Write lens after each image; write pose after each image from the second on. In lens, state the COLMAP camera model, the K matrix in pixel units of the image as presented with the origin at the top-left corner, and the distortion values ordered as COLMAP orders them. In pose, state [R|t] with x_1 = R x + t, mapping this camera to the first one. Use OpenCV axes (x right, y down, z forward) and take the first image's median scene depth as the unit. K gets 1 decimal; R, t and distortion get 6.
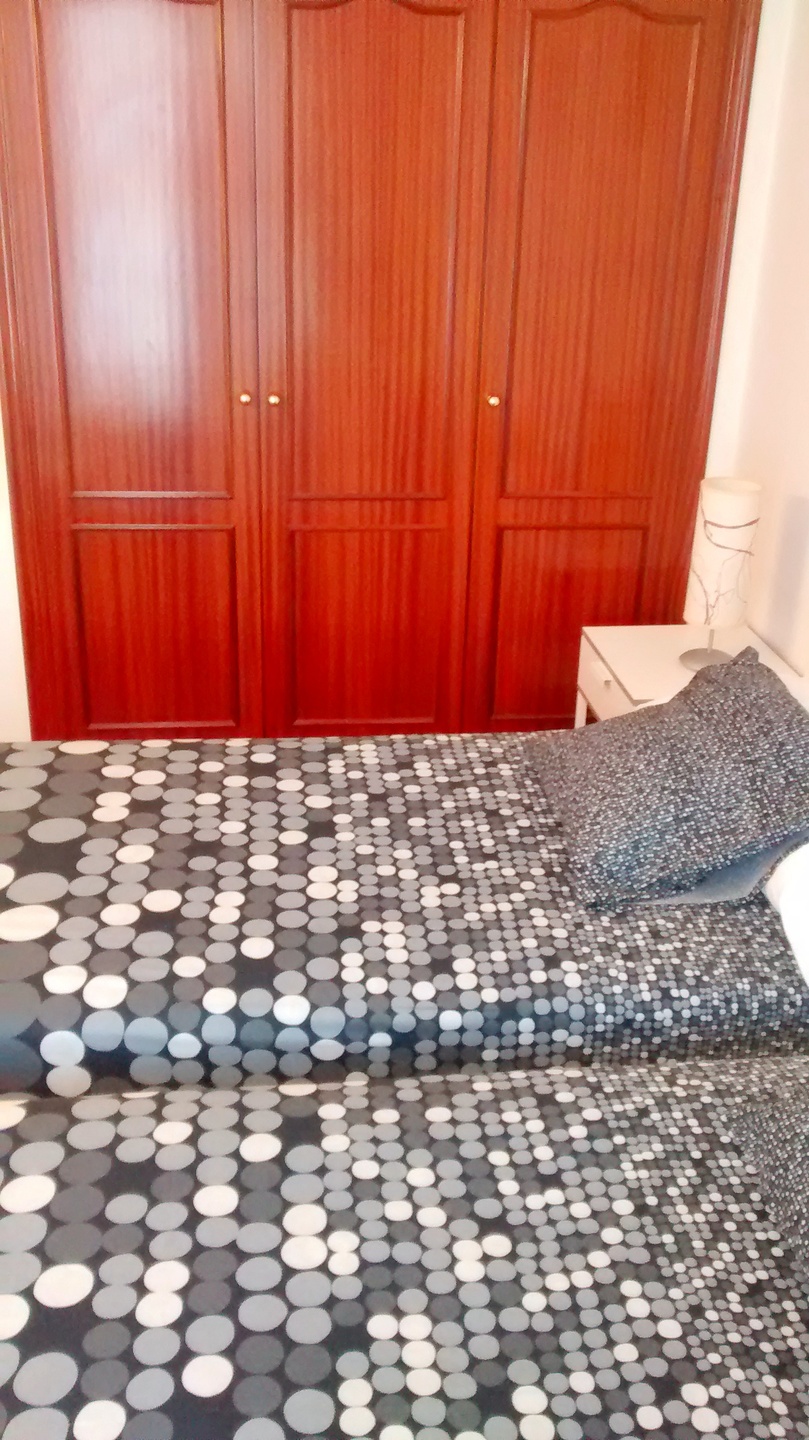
lens RADIAL K [[1370.8, 0, 408.9], [0, 1370.8, 718.9], [0, 0, 1]] dist [0.043017, 0.000000]
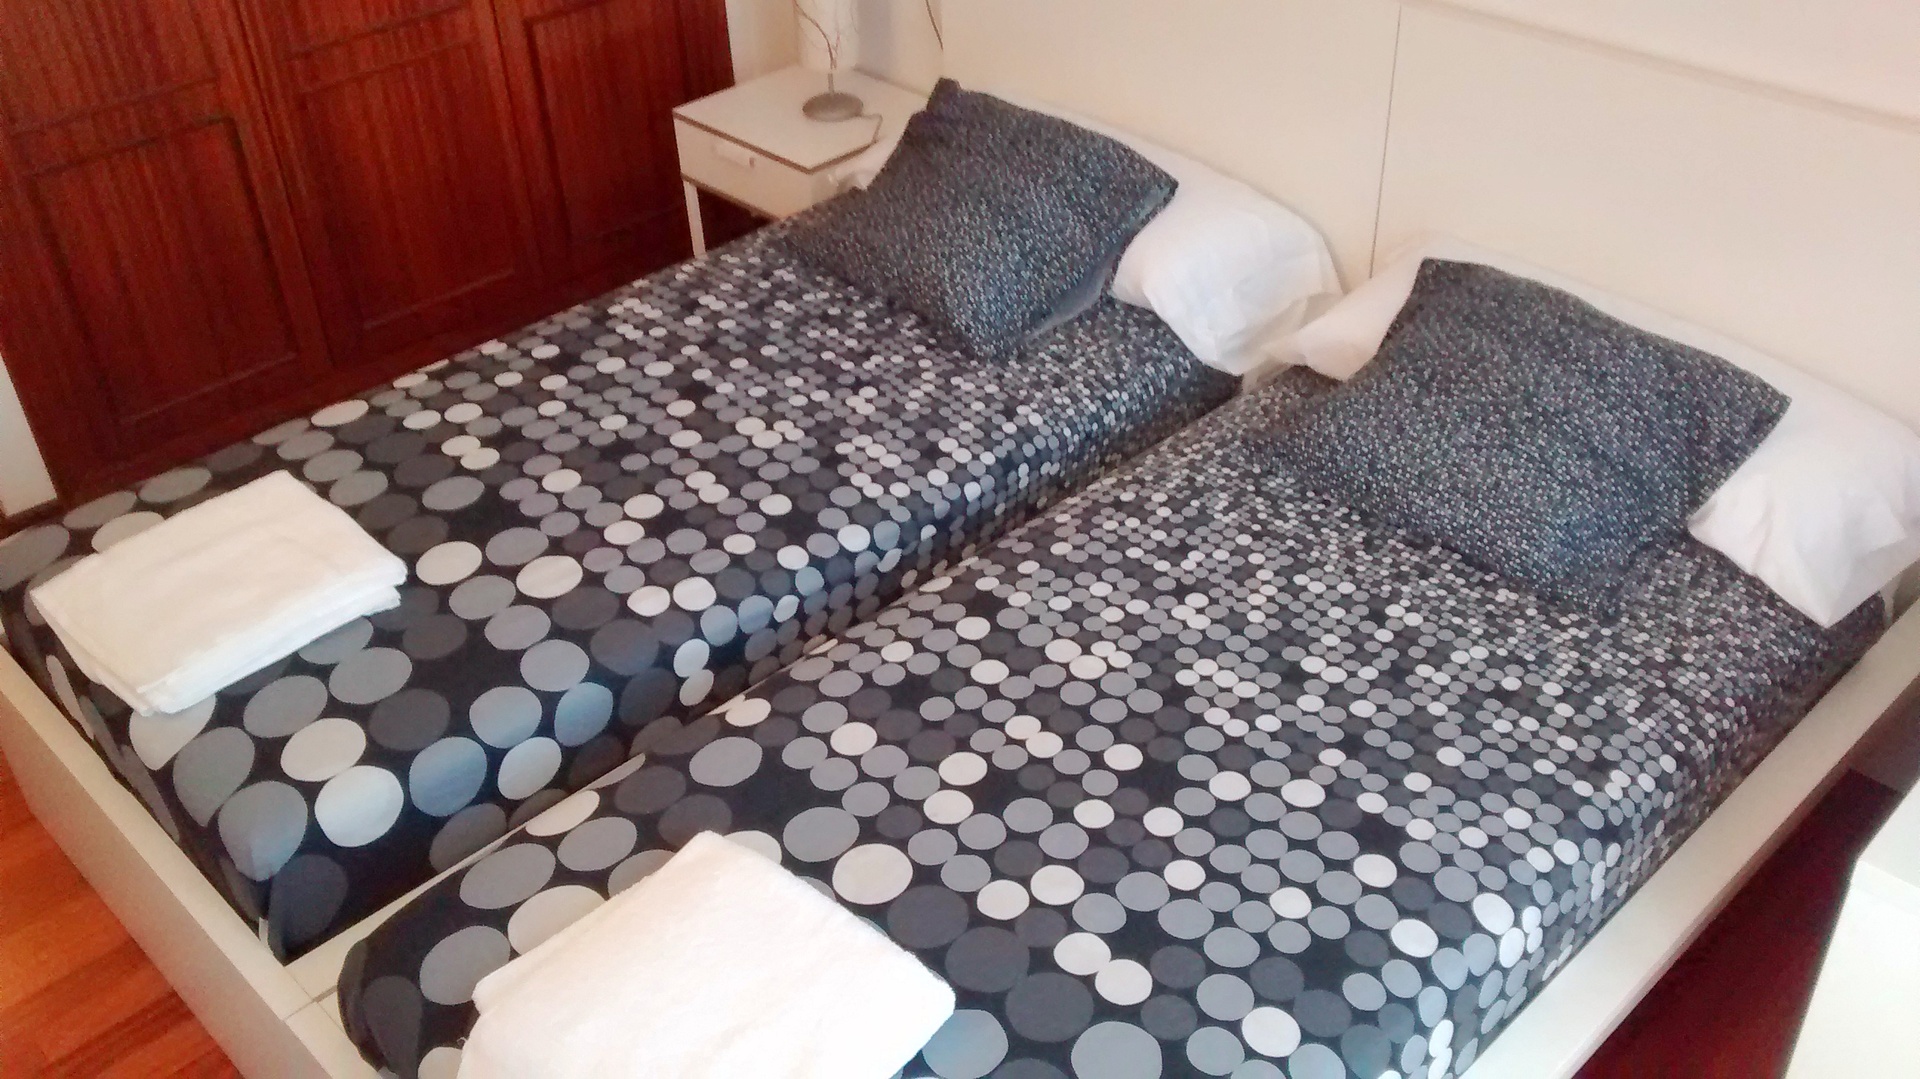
lens RADIAL K [[1827.7, 0, 949.7], [0, 1827.7, 540.1], [0, 0, 1]] dist [0.043017, 0.000000]
pose [[0.800330, -0.393579, 0.452291, -0.648264], [0.296156, 0.915429, 0.272547, -0.143131], [-0.521309, -0.084179, 0.849206, -0.218415]]
